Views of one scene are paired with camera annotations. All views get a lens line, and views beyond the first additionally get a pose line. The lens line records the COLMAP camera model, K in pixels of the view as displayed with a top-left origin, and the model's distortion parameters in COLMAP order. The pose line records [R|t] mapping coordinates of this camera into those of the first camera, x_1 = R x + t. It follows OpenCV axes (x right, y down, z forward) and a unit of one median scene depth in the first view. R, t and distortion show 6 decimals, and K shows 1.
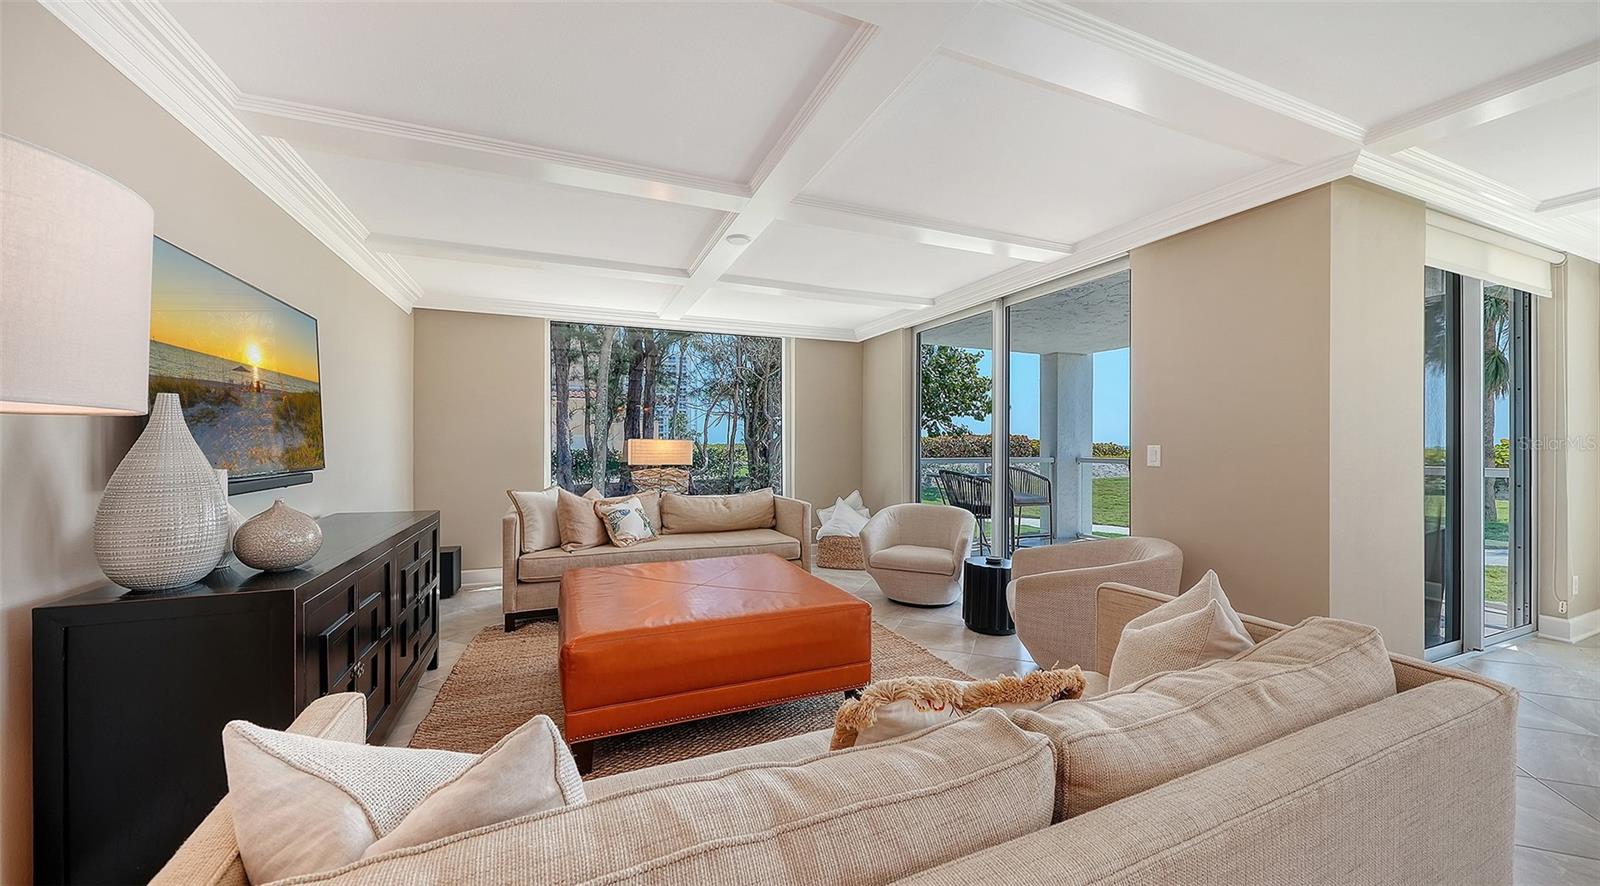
lens RADIAL K [[563.6, 0, 800.0], [0, 563.6, 443.0], [0, 0, 1]] dist [-0.000570, -0.000040]
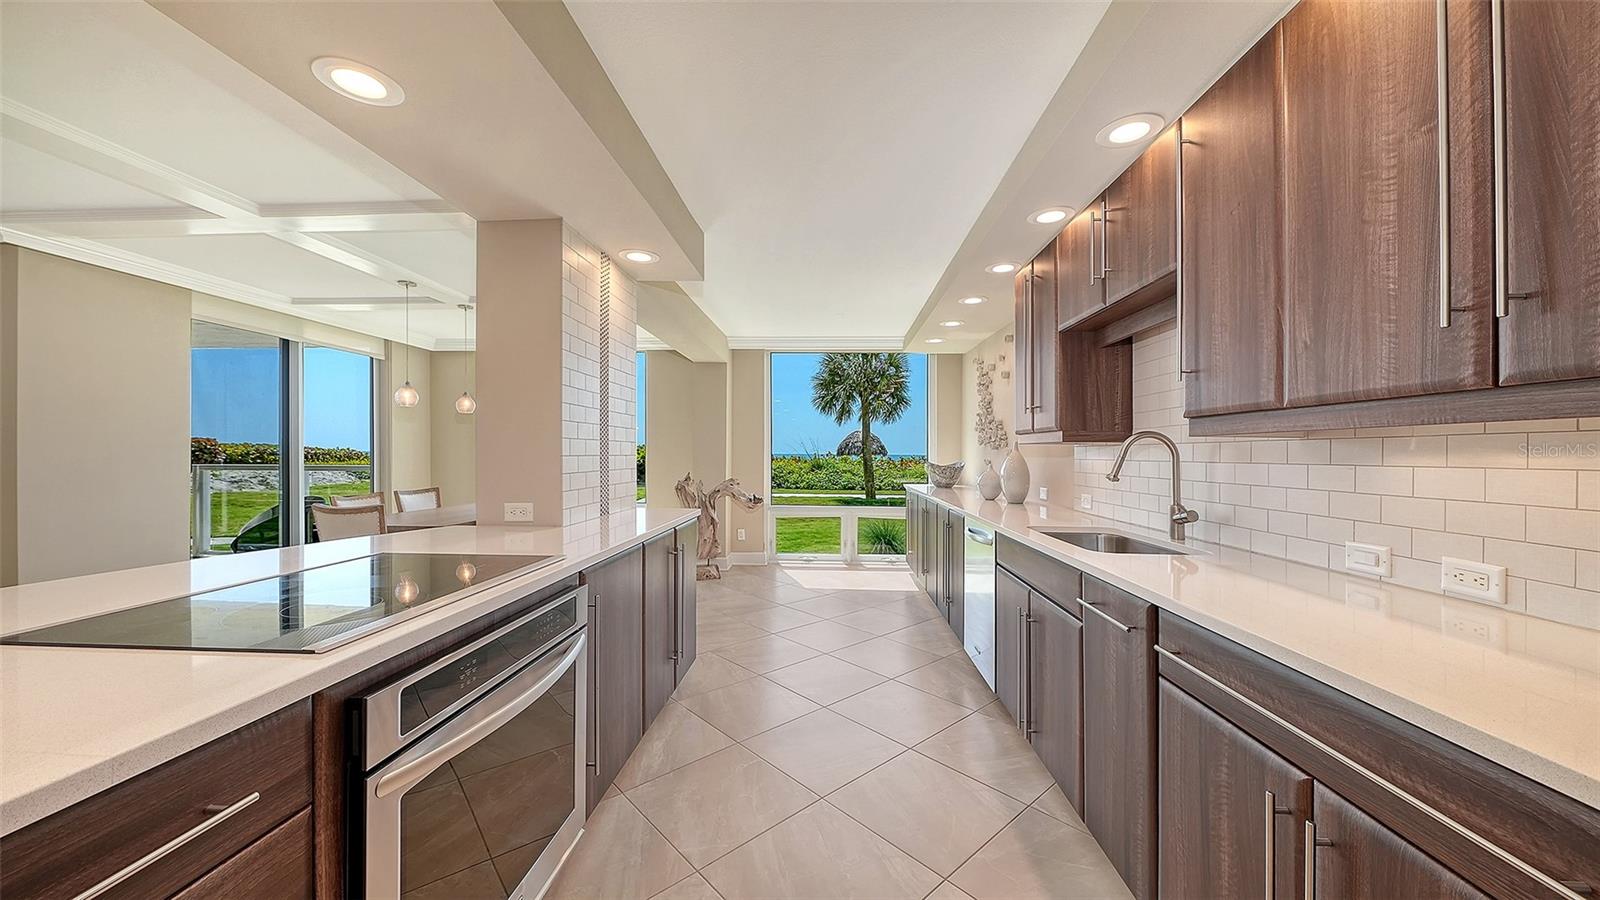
lens RADIAL K [[560.7, 0, 807.9], [0, 560.7, 451.6], [0, 0, 1]] dist [-0.005690, -0.000243]
pose [[0.430187, 0.003131, 0.902735, 0.309345], [-0.007737, 0.999970, 0.000218, -0.002818], [-0.902707, -0.007078, 0.430198, -0.607892]]
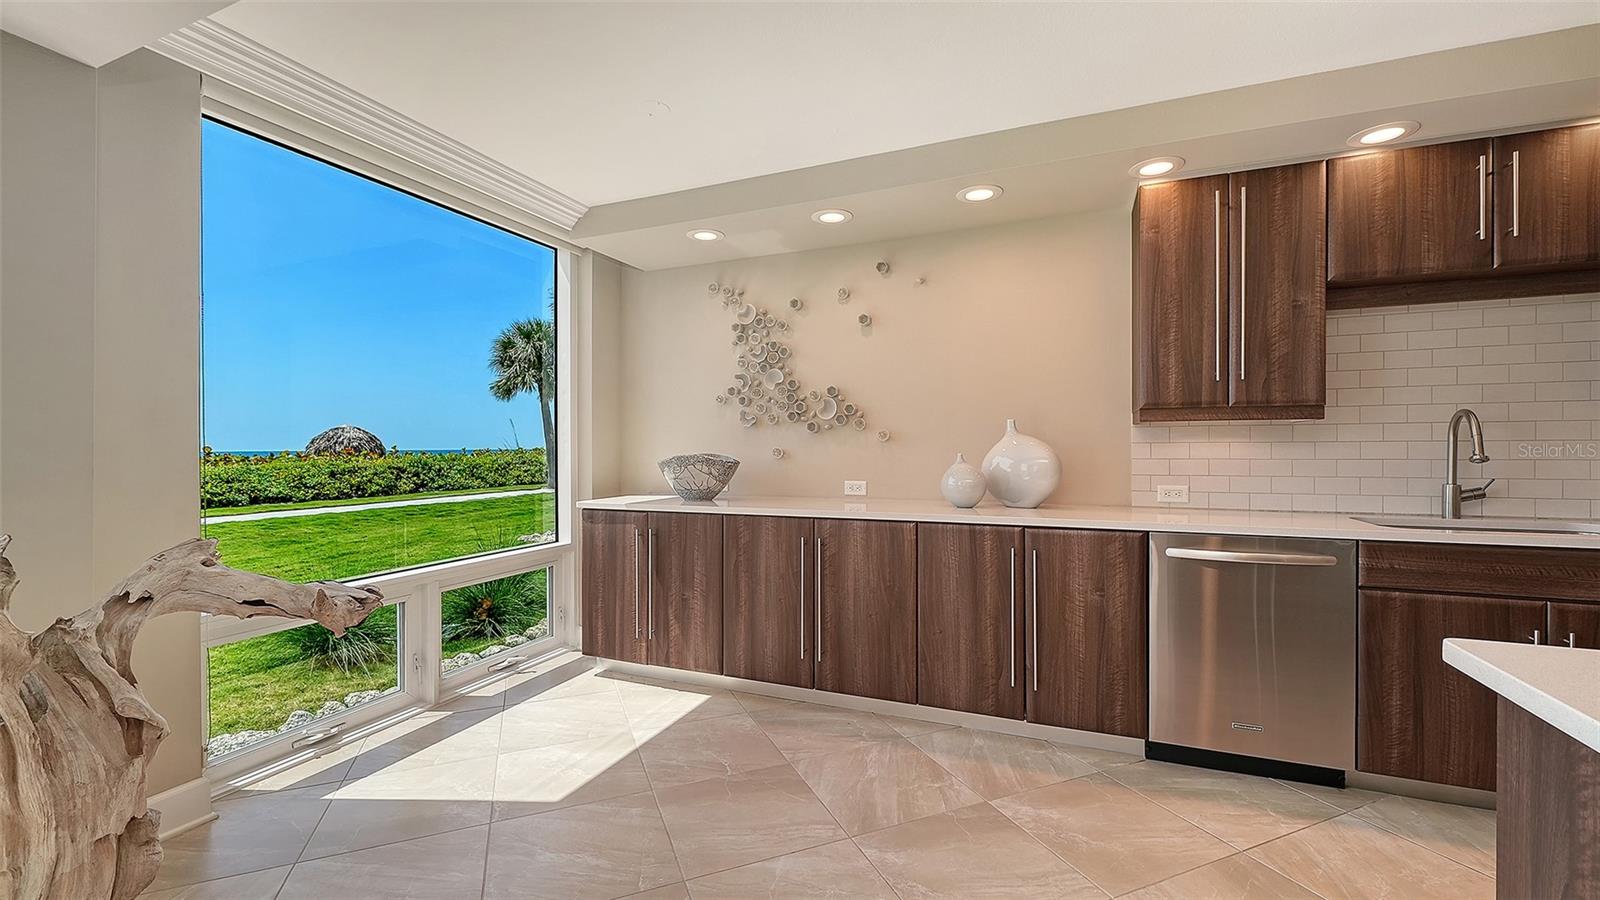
lens RADIAL K [[639.5, 0, 808.7], [0, 639.5, 452.9], [0, 0, 1]] dist [-0.010246, 0.000321]
pose [[-0.713699, -0.005797, 0.700429, 0.870012], [0.004415, 0.999909, 0.012774, 0.008242], [-0.700439, 0.012209, -0.713608, 0.091394]]
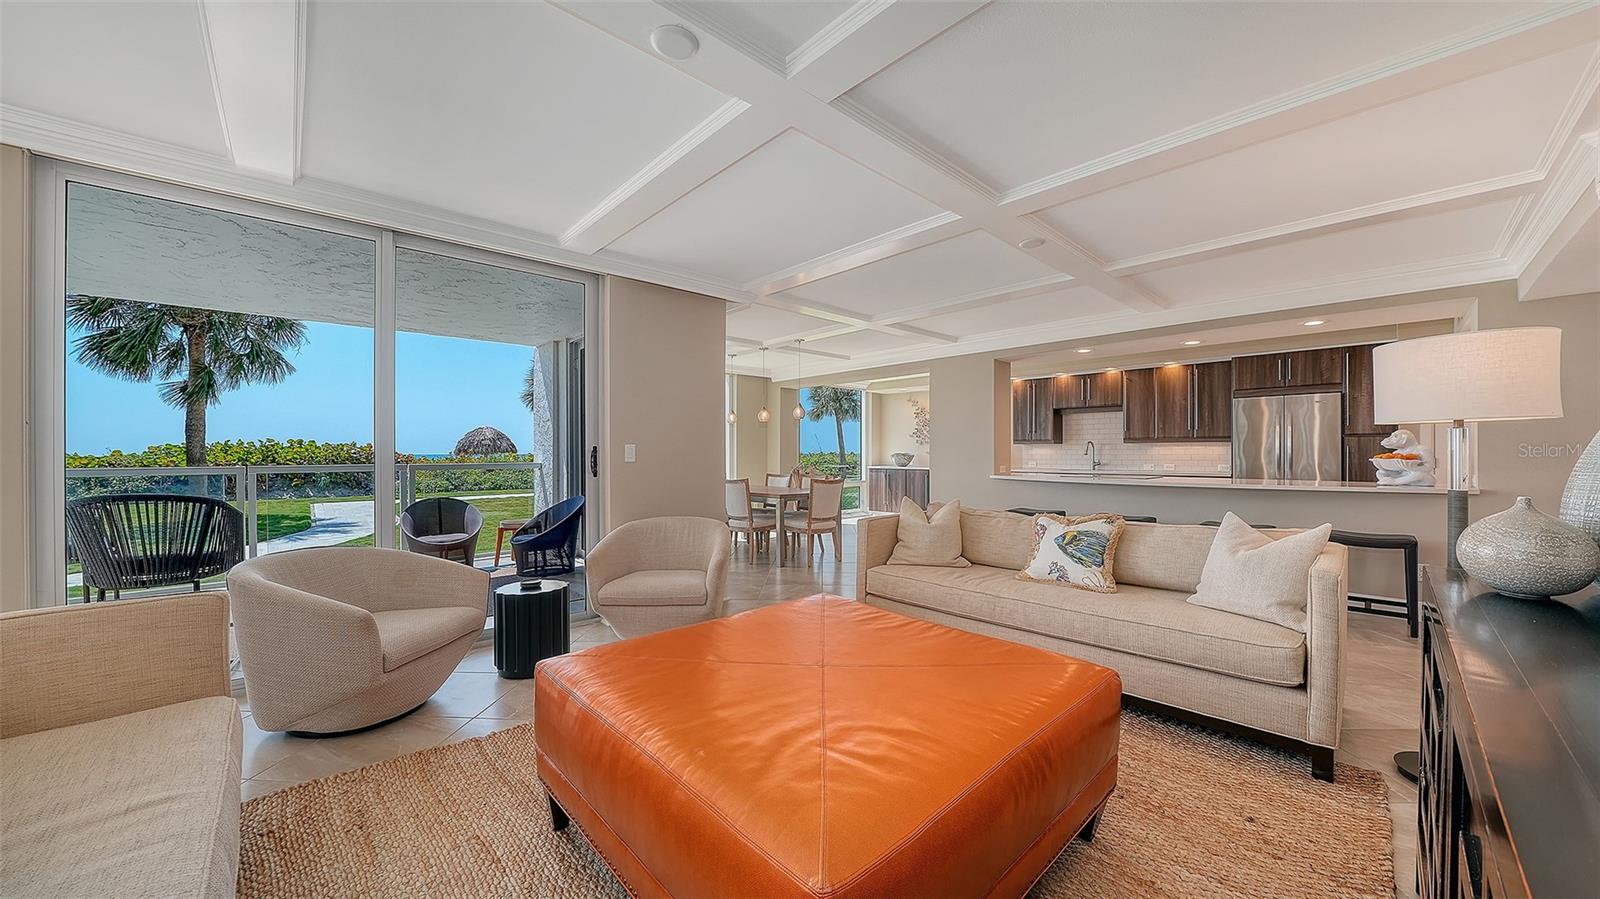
lens RADIAL K [[560.7, 0, 807.9], [0, 560.7, 451.1], [0, 0, 1]] dist [-0.005690, -0.000243]
pose [[-0.353651, 0.000169, 0.935378, -0.453433], [-0.000065, 1.000000, -0.000206, 0.012082], [-0.935378, -0.000134, -0.353651, 0.777701]]
